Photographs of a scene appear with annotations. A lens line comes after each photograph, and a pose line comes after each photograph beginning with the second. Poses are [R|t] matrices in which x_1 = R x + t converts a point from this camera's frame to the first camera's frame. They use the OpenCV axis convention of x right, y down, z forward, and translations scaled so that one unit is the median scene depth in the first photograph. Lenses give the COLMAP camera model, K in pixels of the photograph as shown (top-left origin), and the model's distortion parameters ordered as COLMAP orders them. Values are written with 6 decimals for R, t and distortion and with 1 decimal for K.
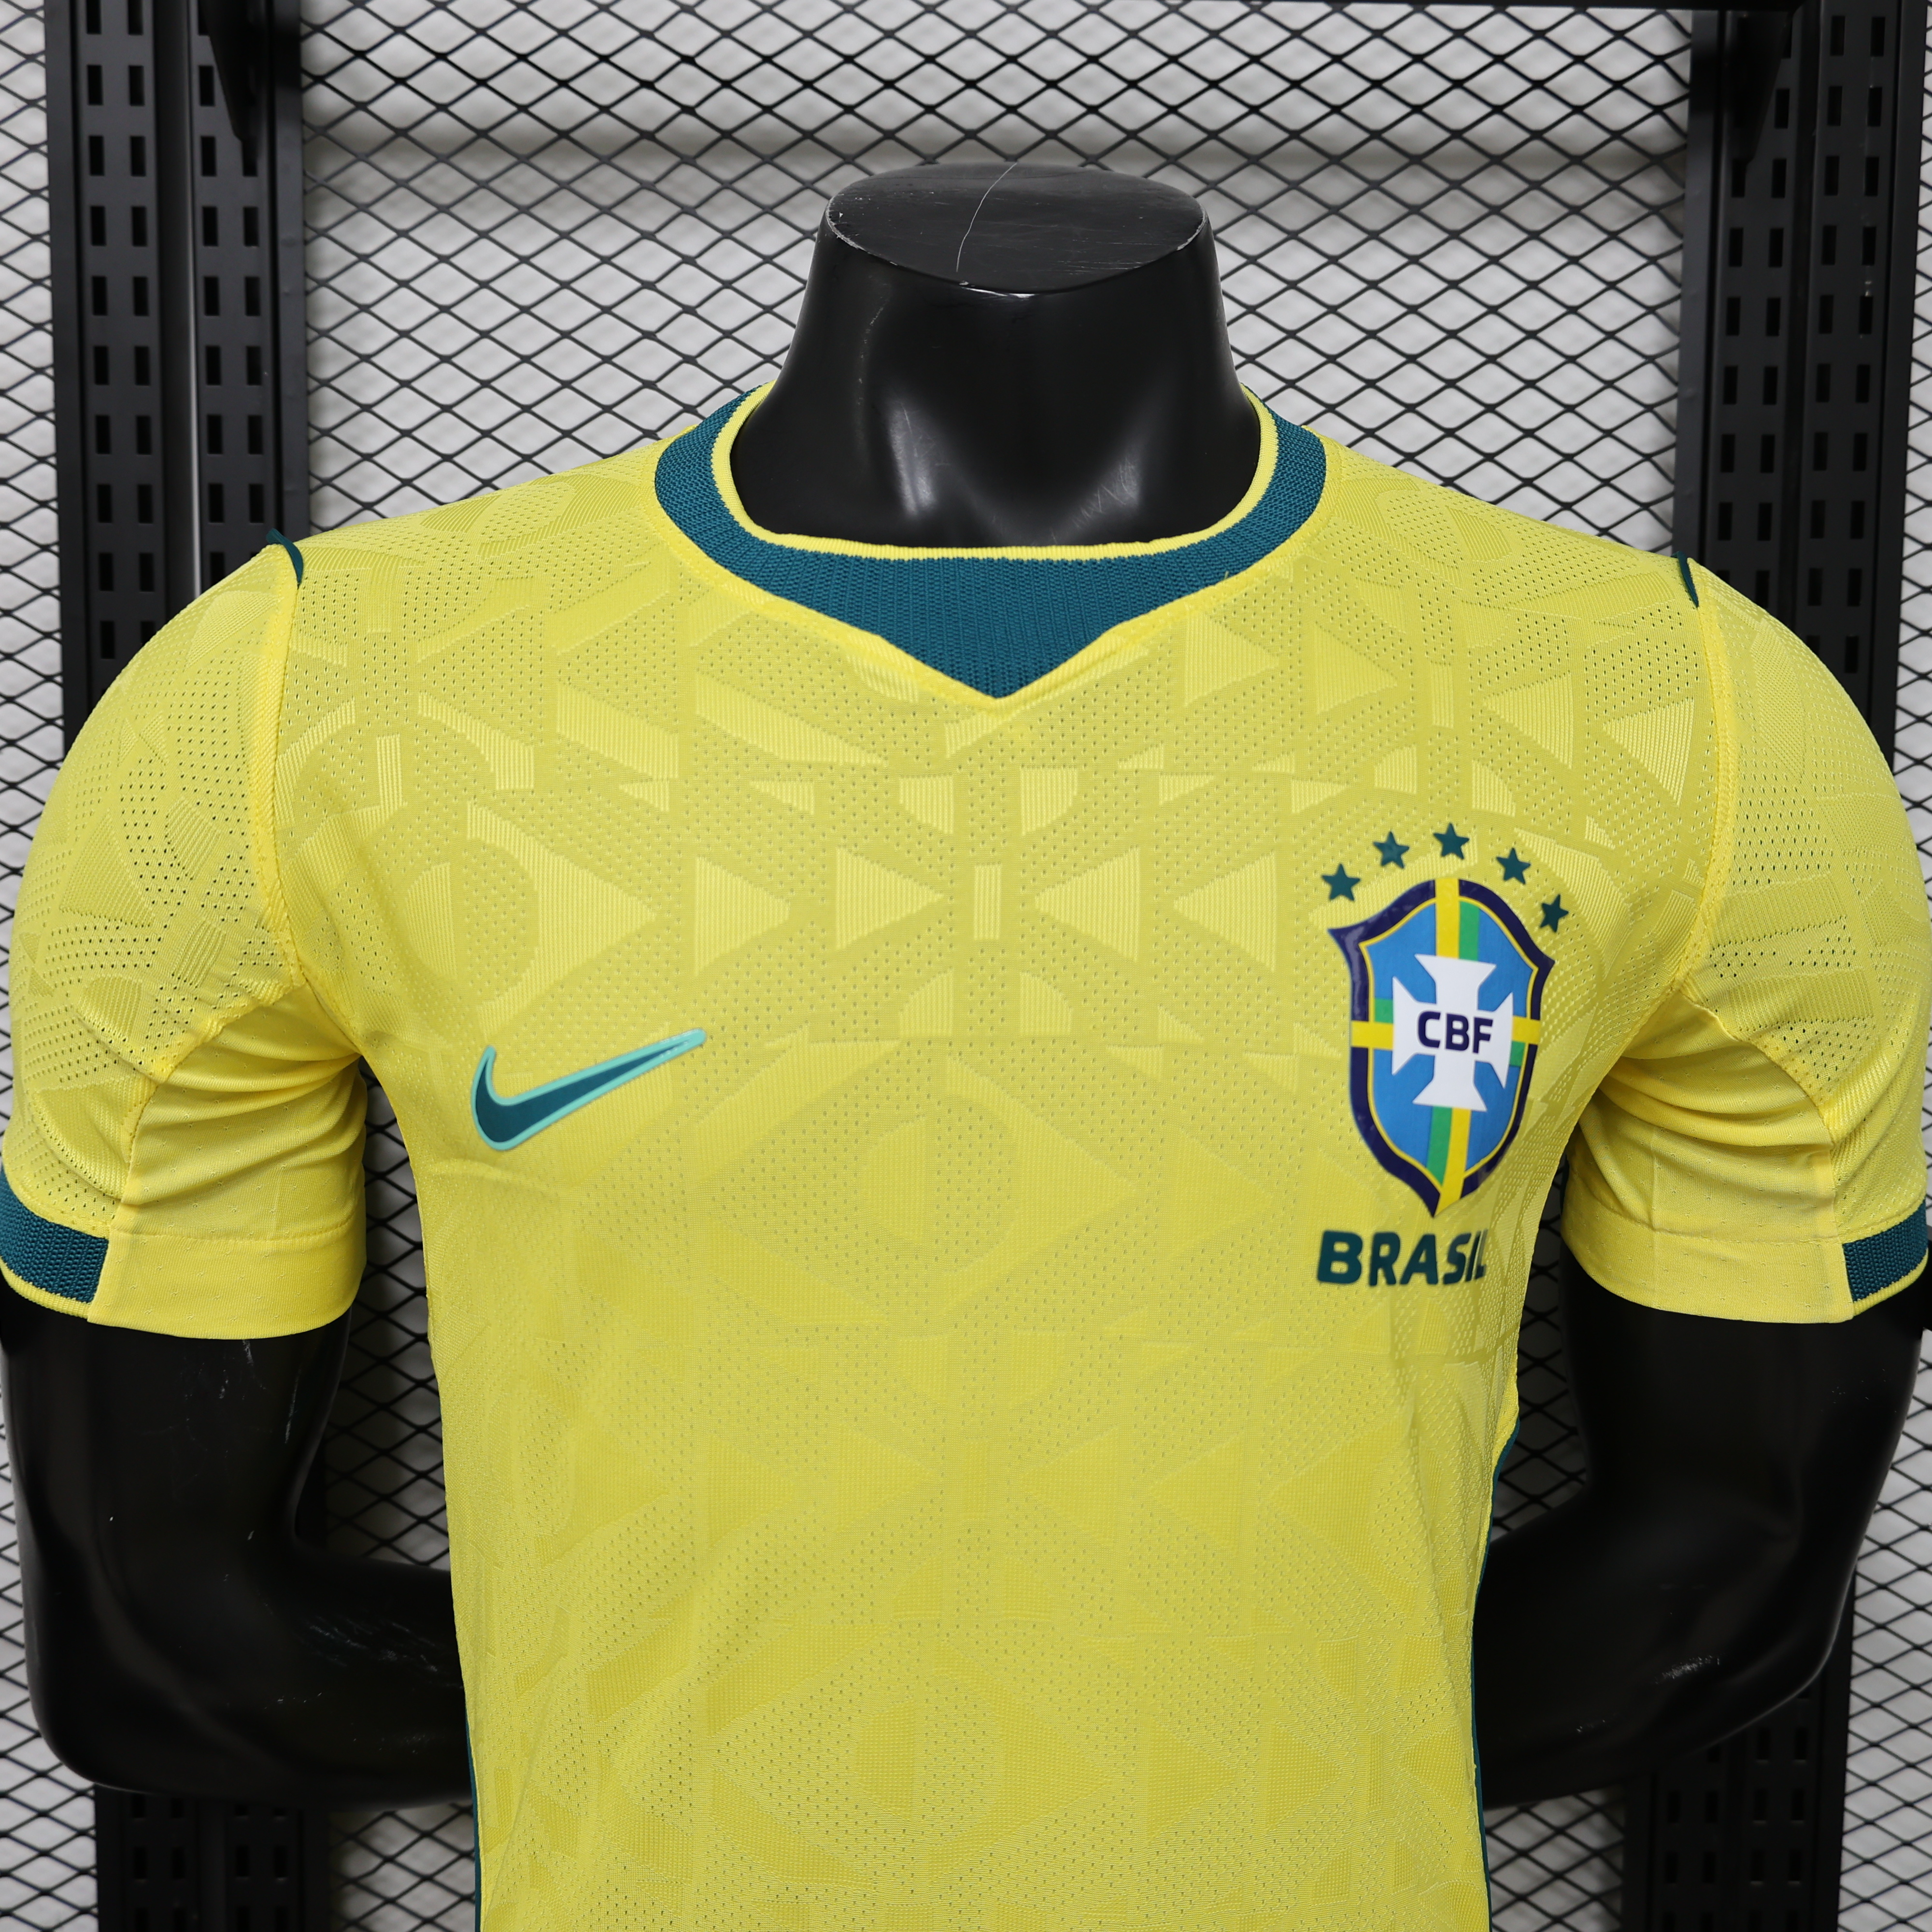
lens RADIAL K [[1968.5, 0, 966.0], [0, 1968.5, 966.0], [0, 0, 1]] dist [0.033043, -0.015150]
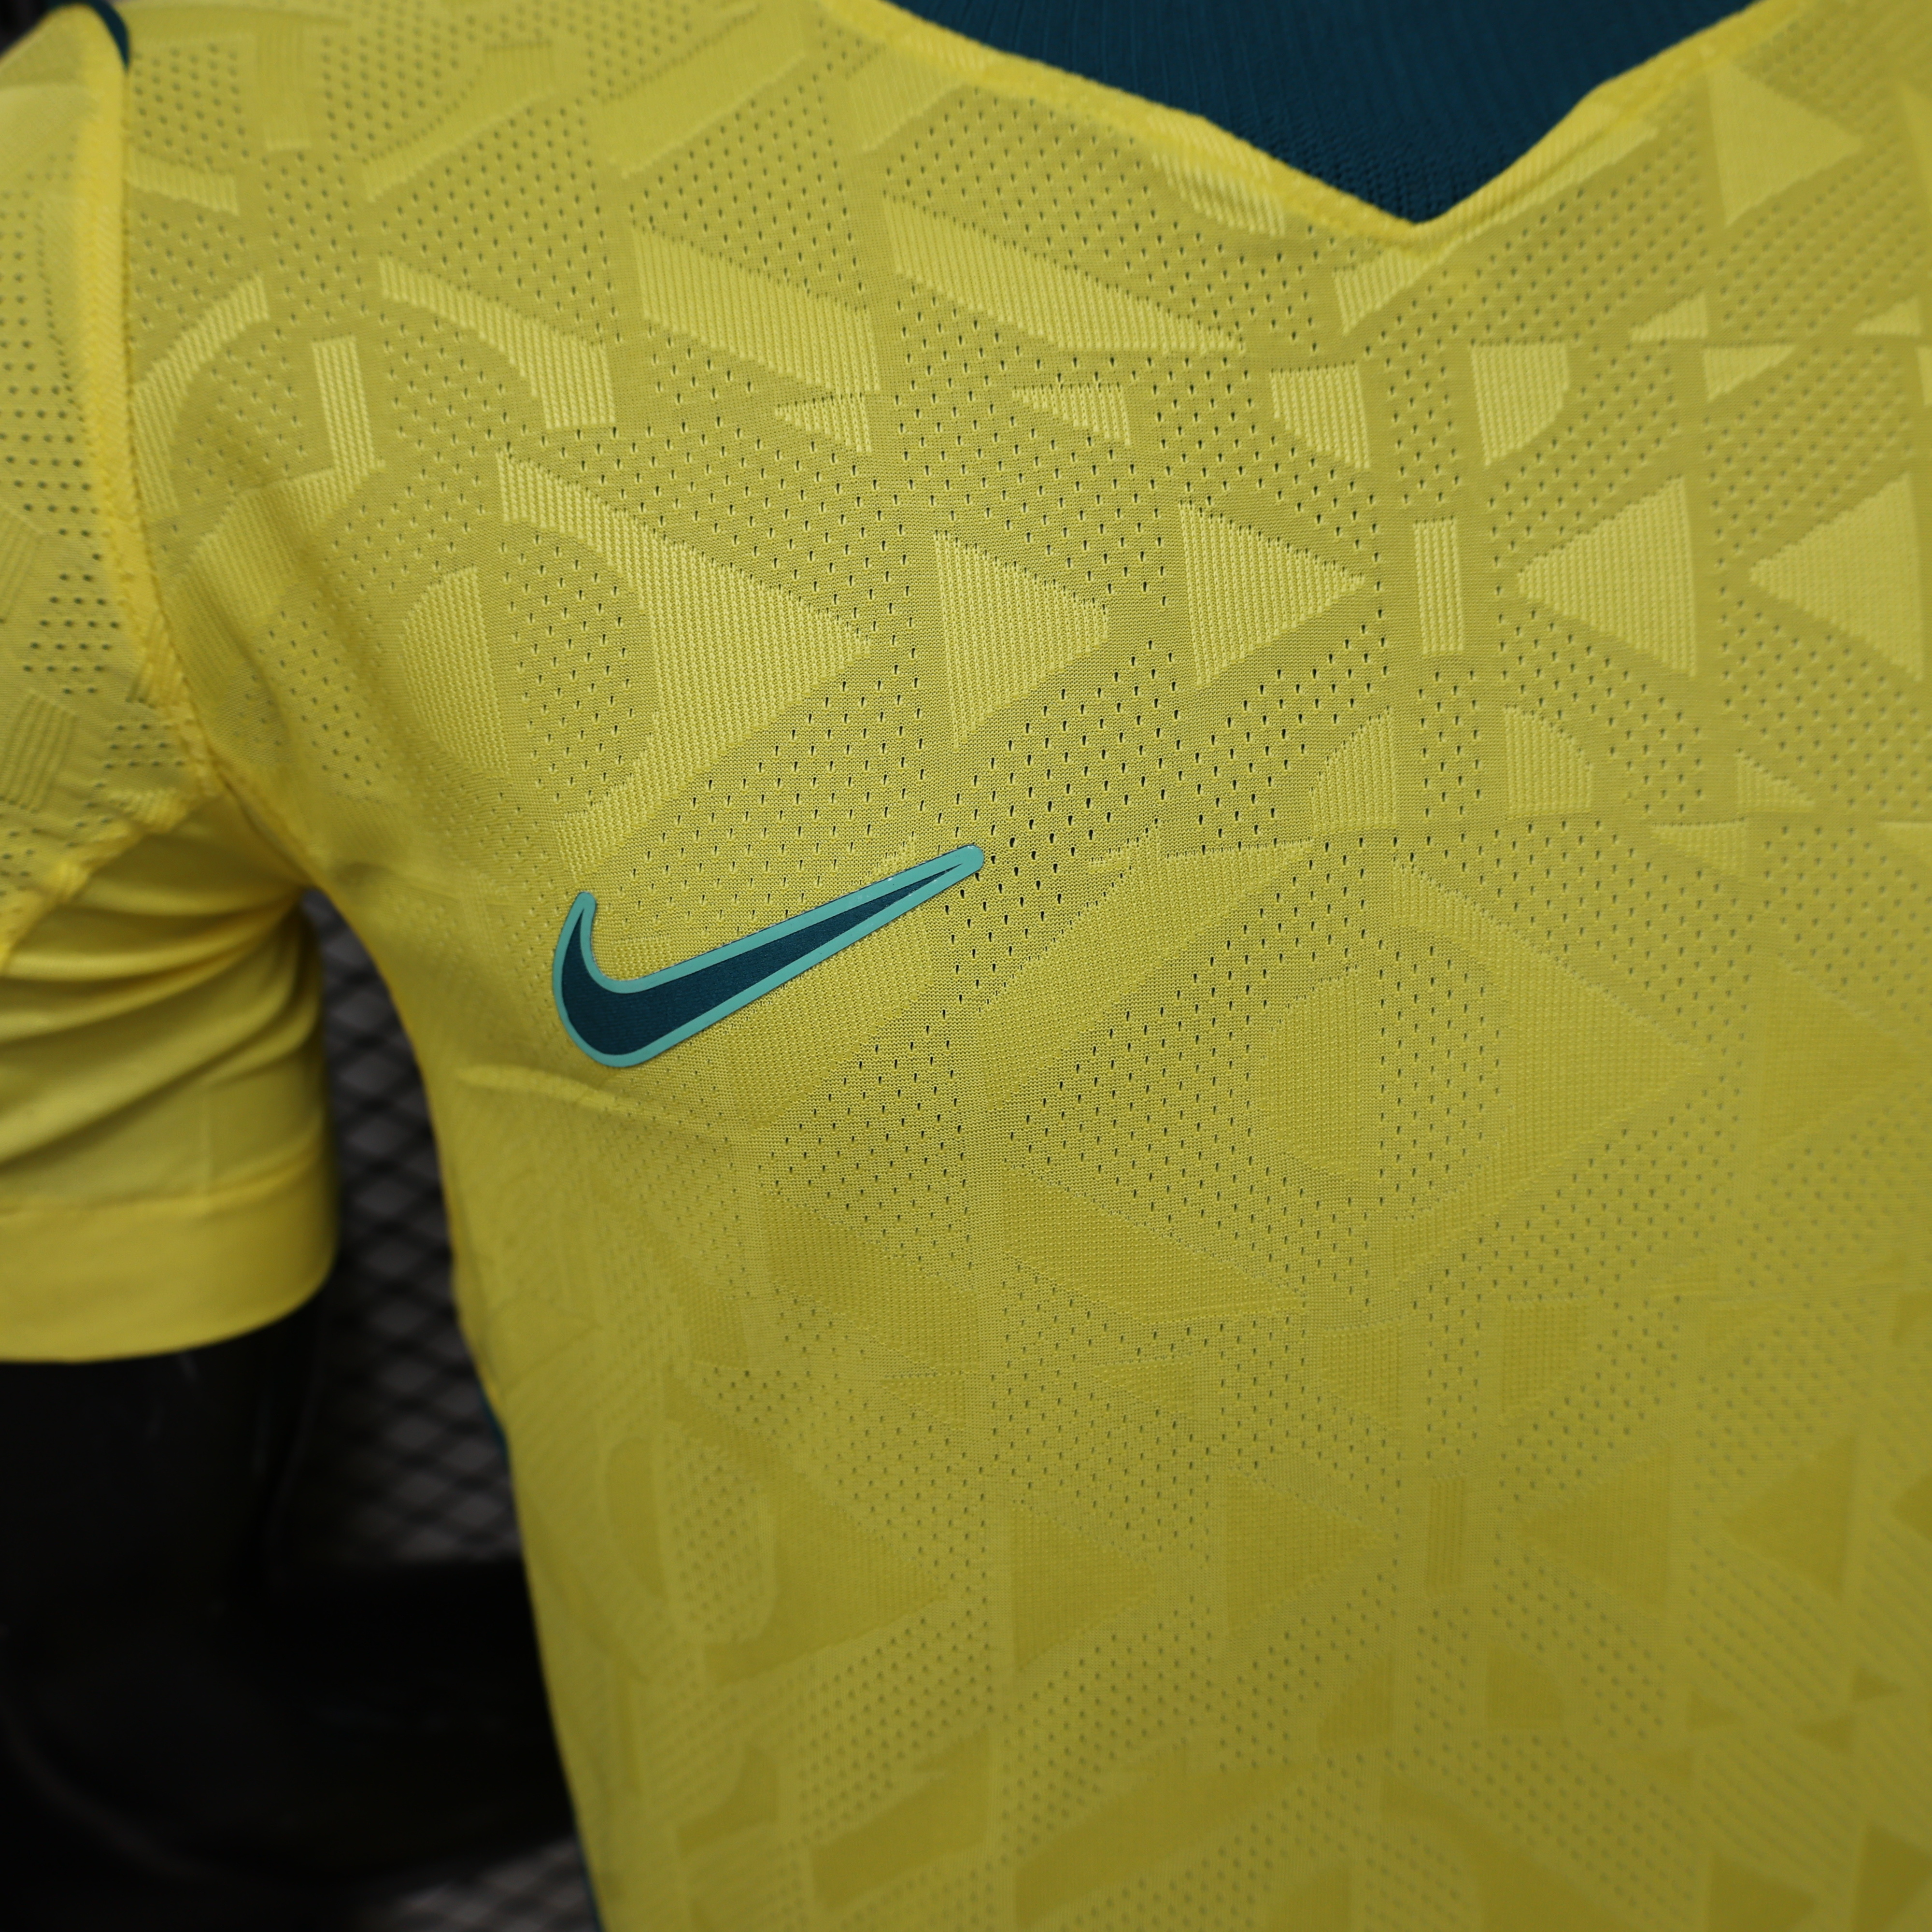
lens RADIAL K [[1989.6, 0, 974.8], [0, 1989.6, 937.8], [0, 0, 1]] dist [0.000621, 0.015679]
pose [[0.993954, -0.069262, 0.085196, -0.175332], [0.054838, 0.985380, 0.161304, -0.031992], [-0.095123, -0.155656, 0.983221, 0.414351]]
